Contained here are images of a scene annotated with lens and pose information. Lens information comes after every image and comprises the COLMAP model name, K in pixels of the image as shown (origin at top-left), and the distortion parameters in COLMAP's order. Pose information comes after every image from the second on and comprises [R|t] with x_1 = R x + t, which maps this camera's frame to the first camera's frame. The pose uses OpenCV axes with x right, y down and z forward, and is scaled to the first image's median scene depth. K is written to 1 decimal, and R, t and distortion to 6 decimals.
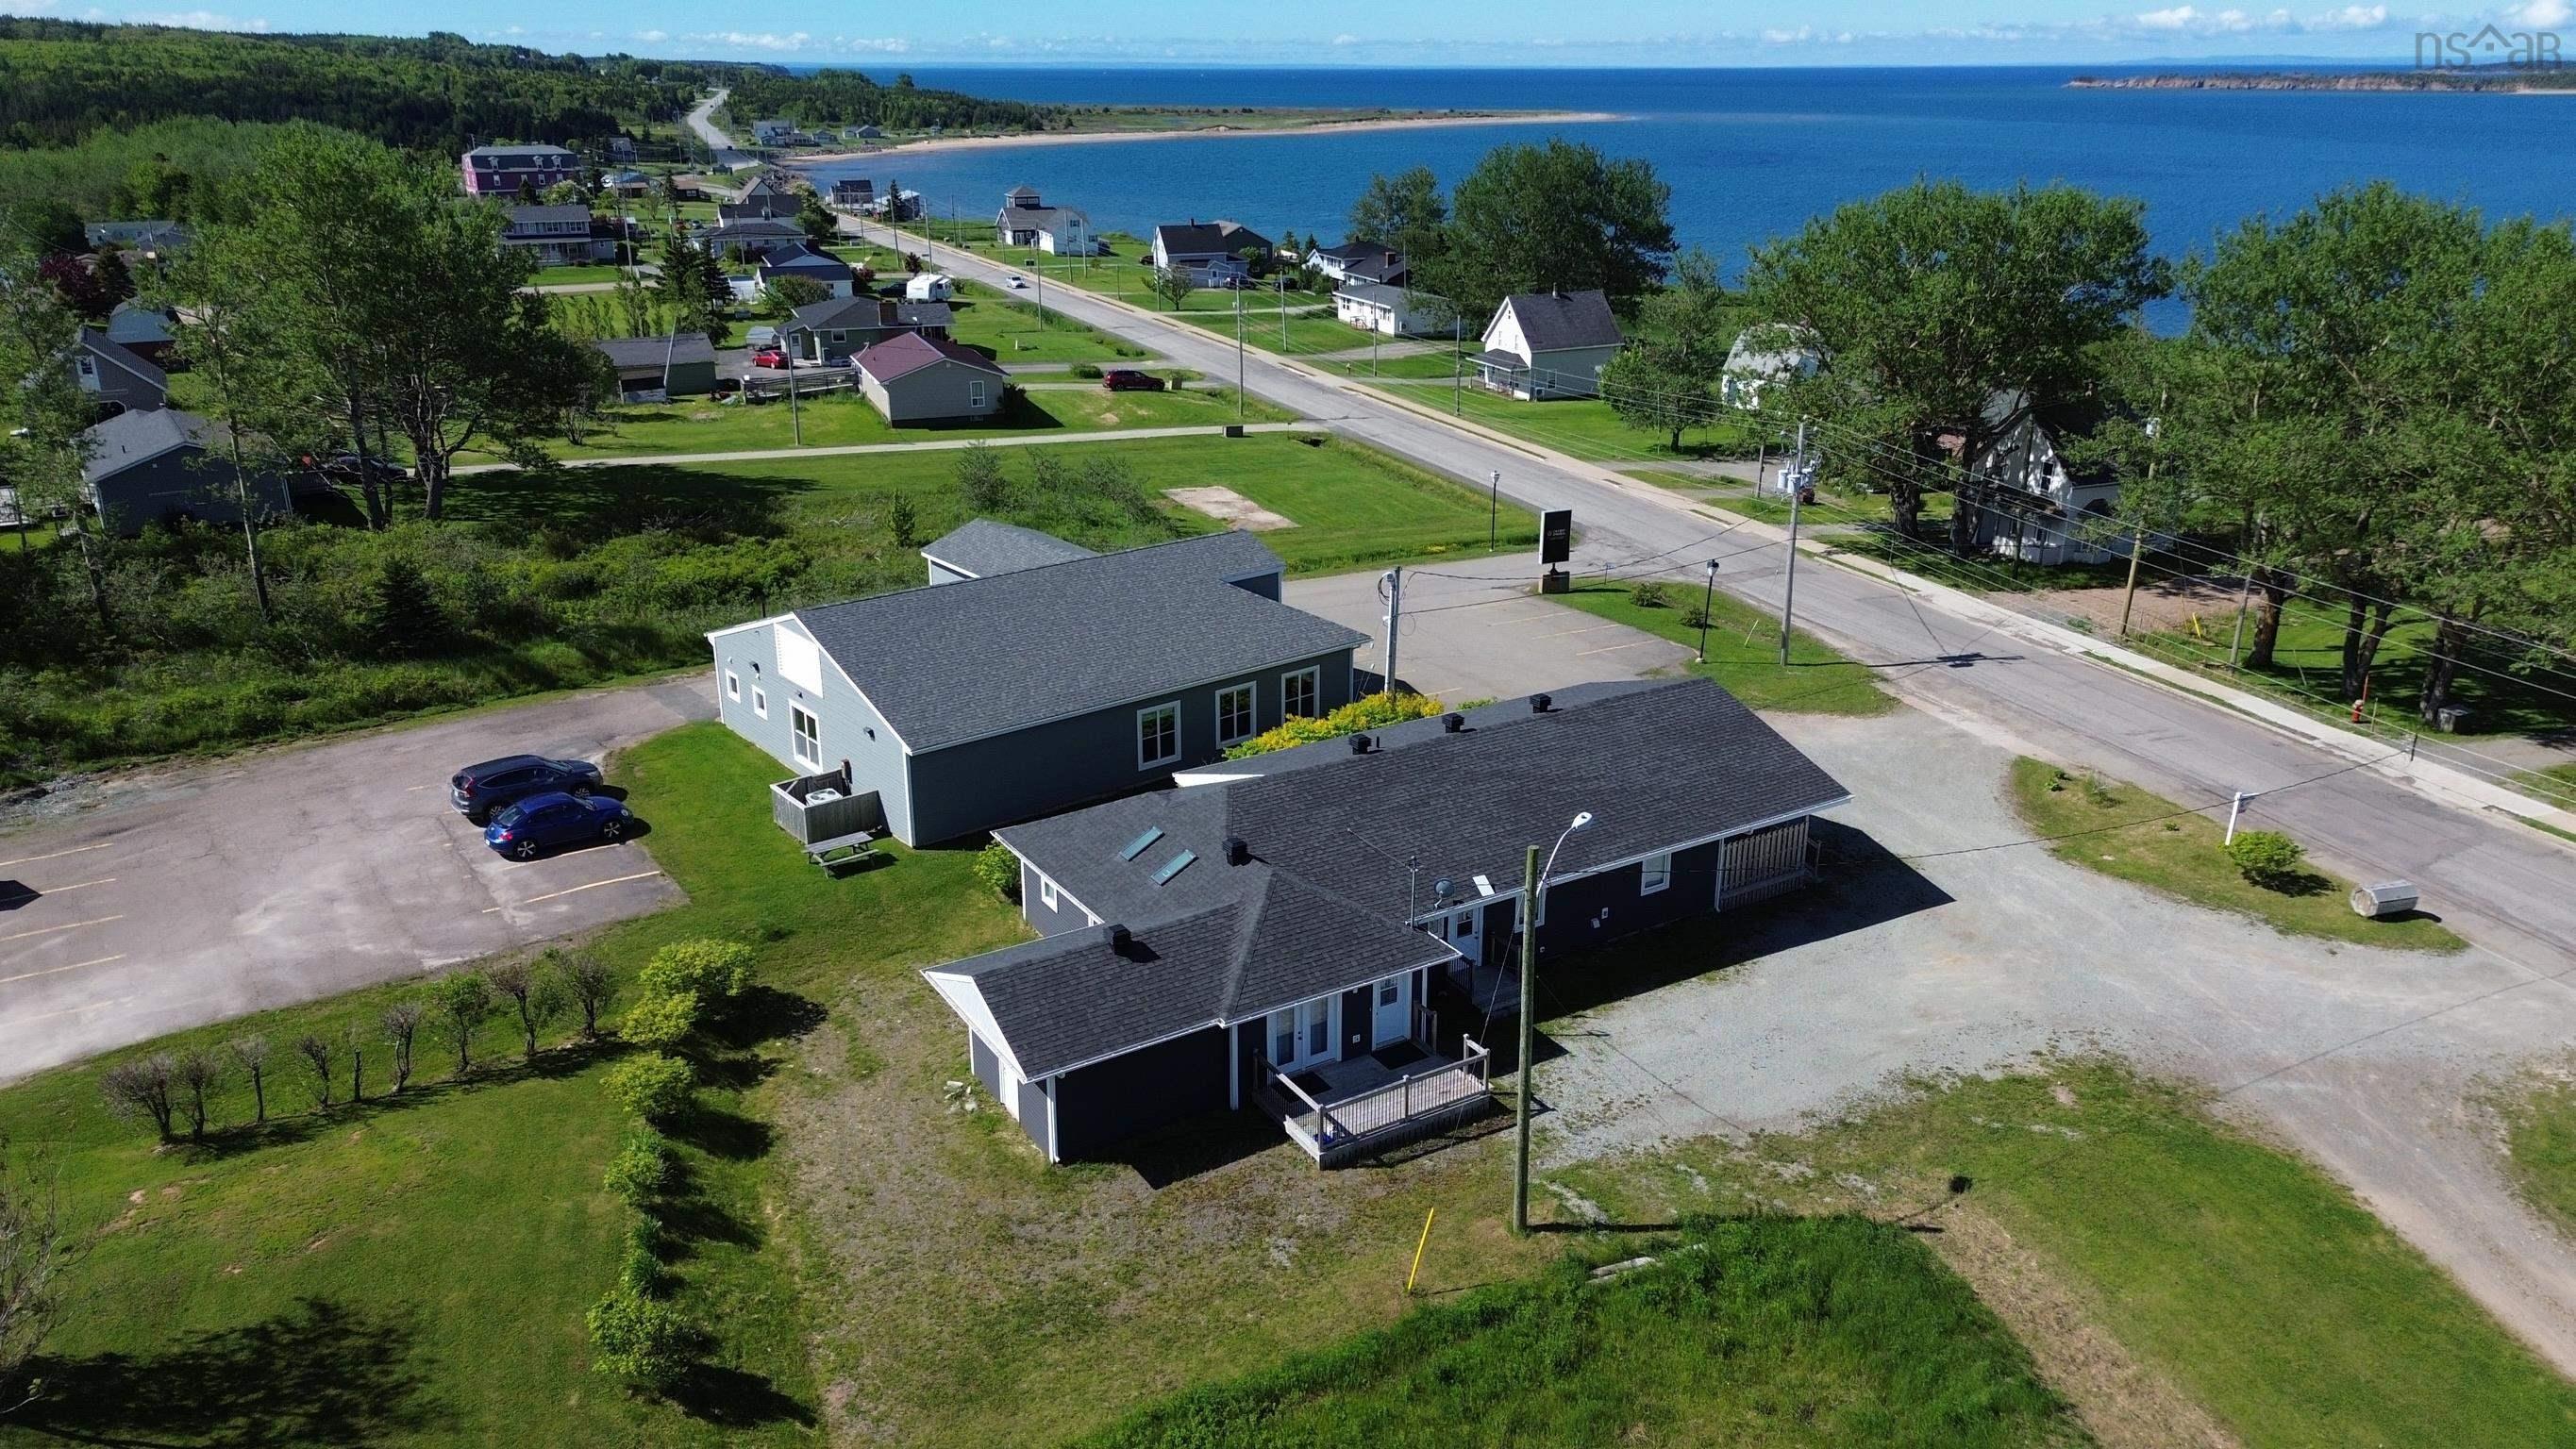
lens RADIAL K [[1831.5, 0, 1280.8], [0, 1831.5, 696.7], [0, 0, 1]] dist [0.079294, -0.091891]
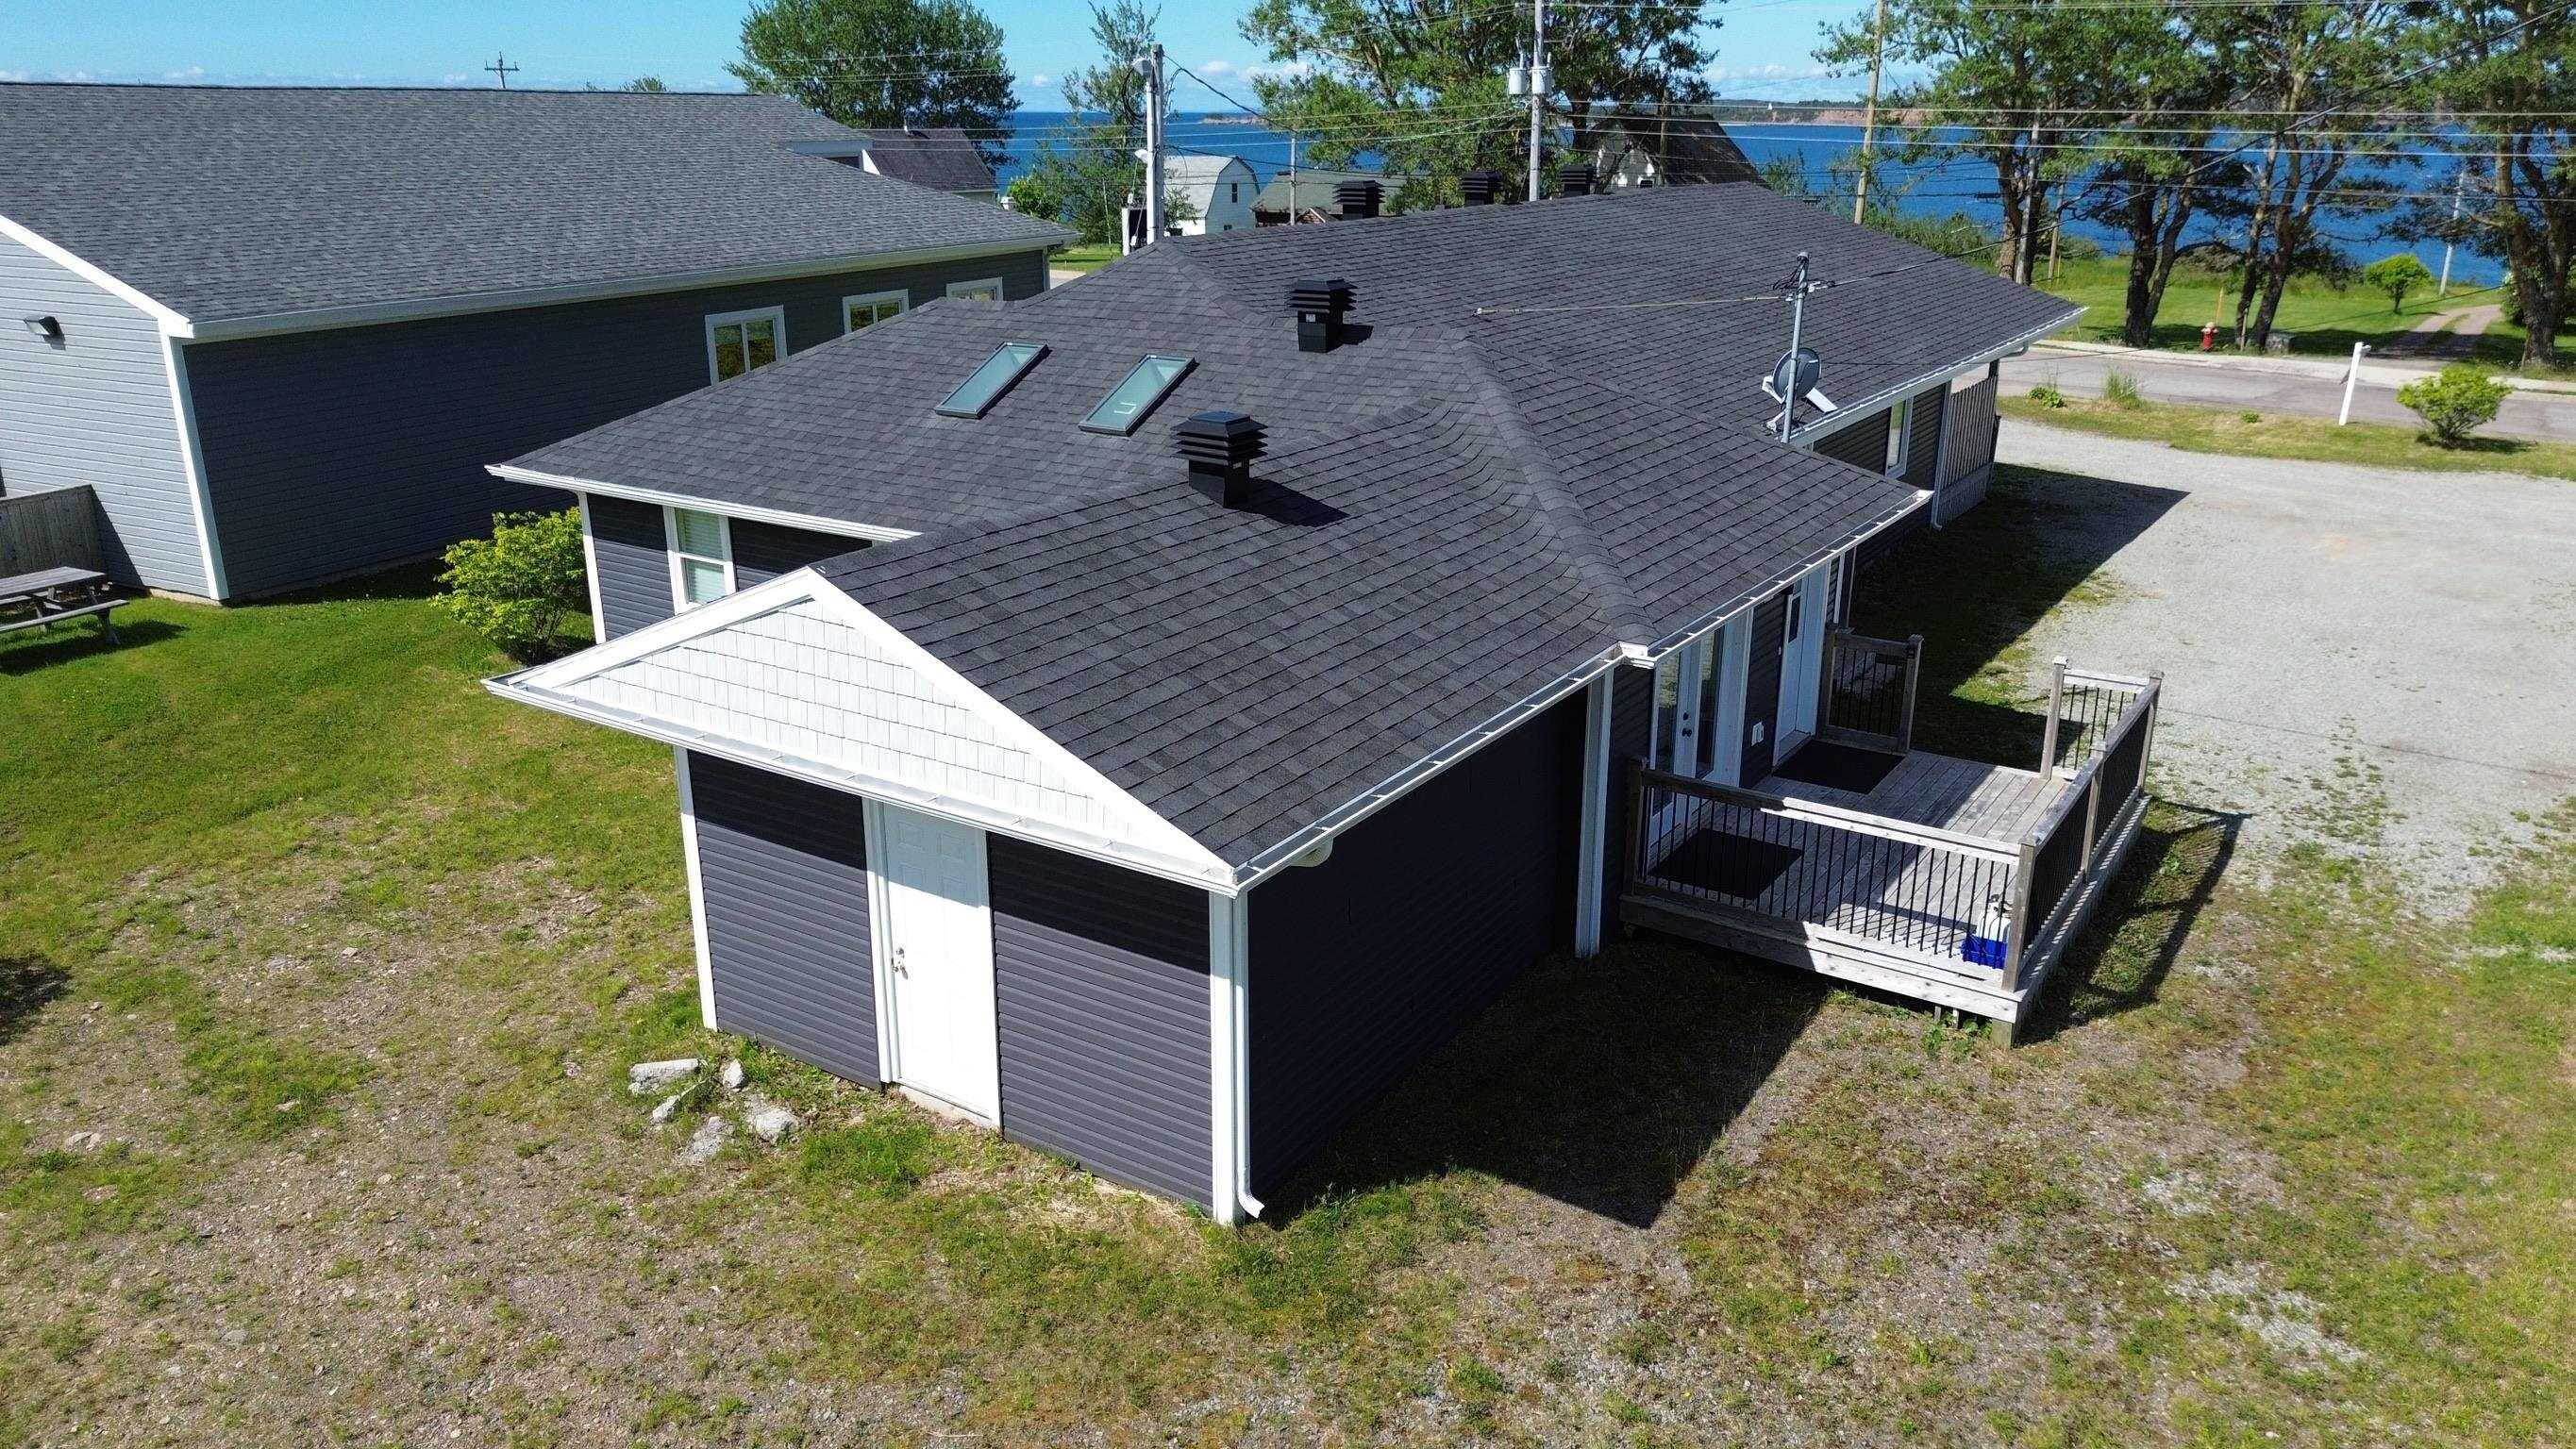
lens RADIAL K [[1814.8, 0, 1288.0], [0, 1814.8, 724.5], [0, 0, 1]] dist [0.071983, -0.088497]
pose [[0.906508, -0.132095, 0.400991, -0.148718], [0.135234, 0.990599, 0.020604, 0.124626], [-0.399943, 0.035550, 0.915850, 0.529787]]
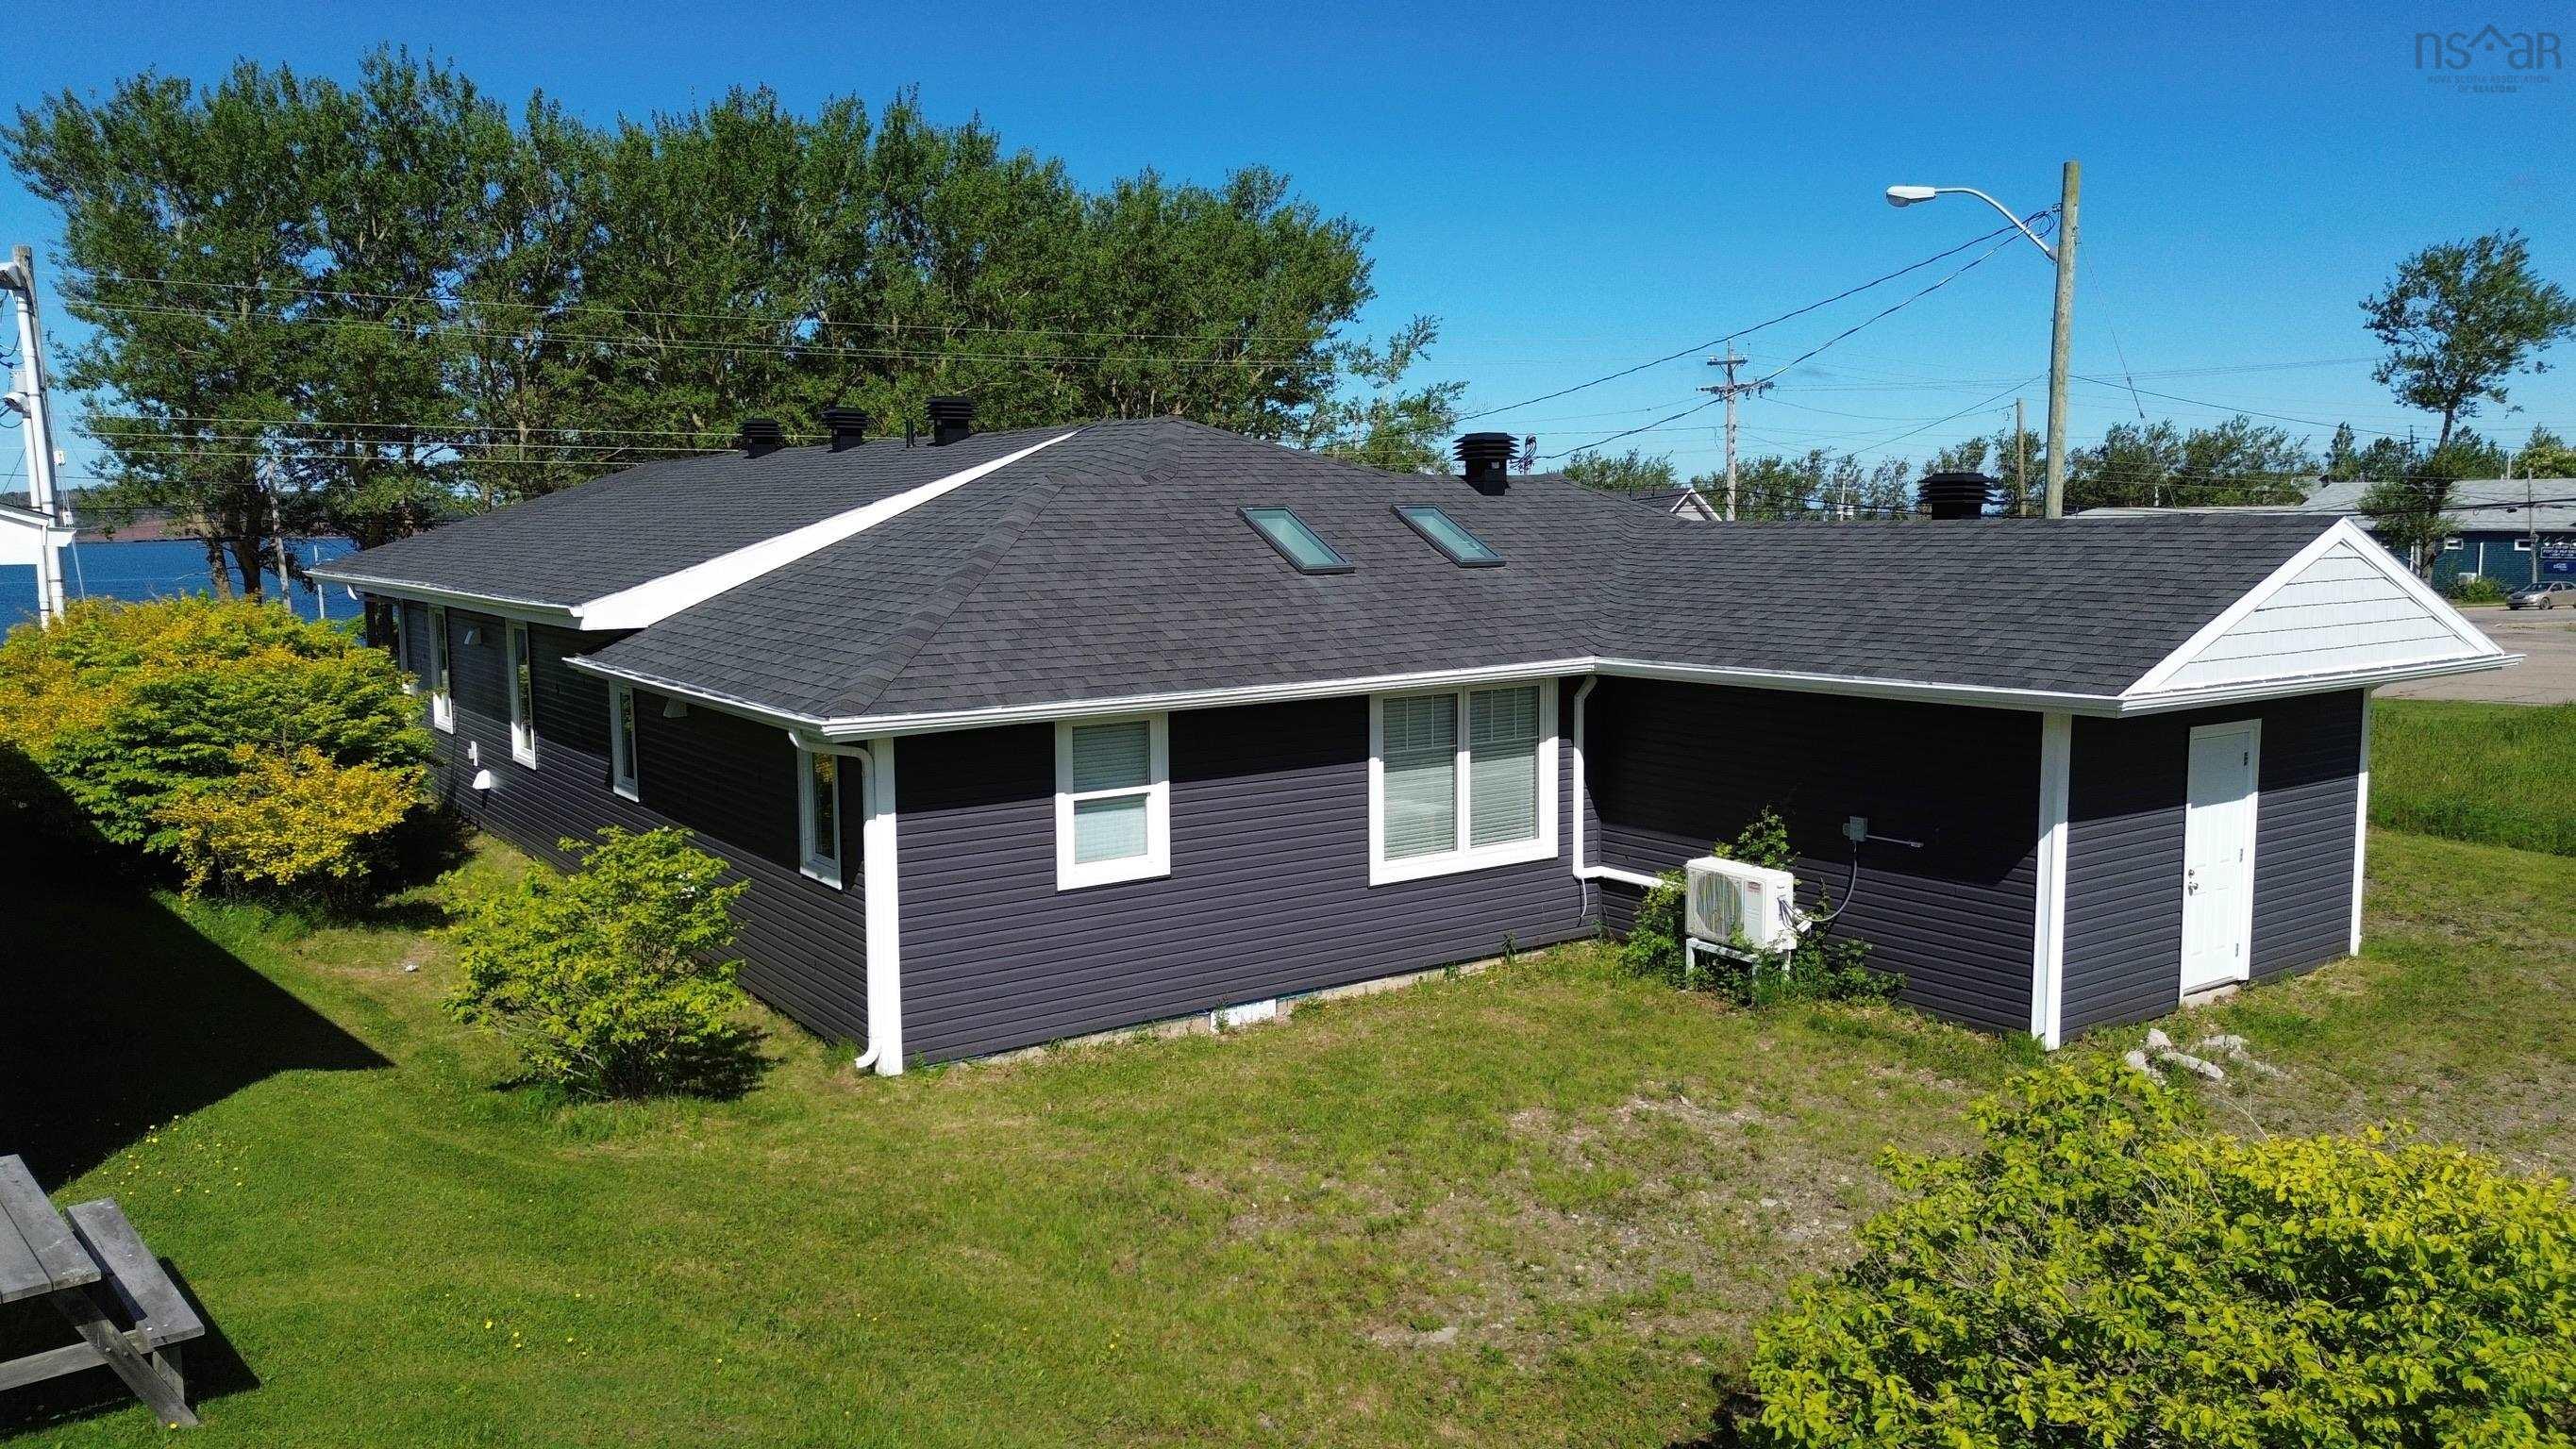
lens RADIAL K [[1825.5, 0, 1289.3], [0, 1825.5, 677.9], [0, 0, 1]] dist [0.084056, -0.097176]
pose [[-0.066850, -0.087692, 0.993902, -0.347463], [0.335402, 0.936187, 0.105159, 0.056670], [-0.939700, 0.340387, -0.033172, 0.846300]]
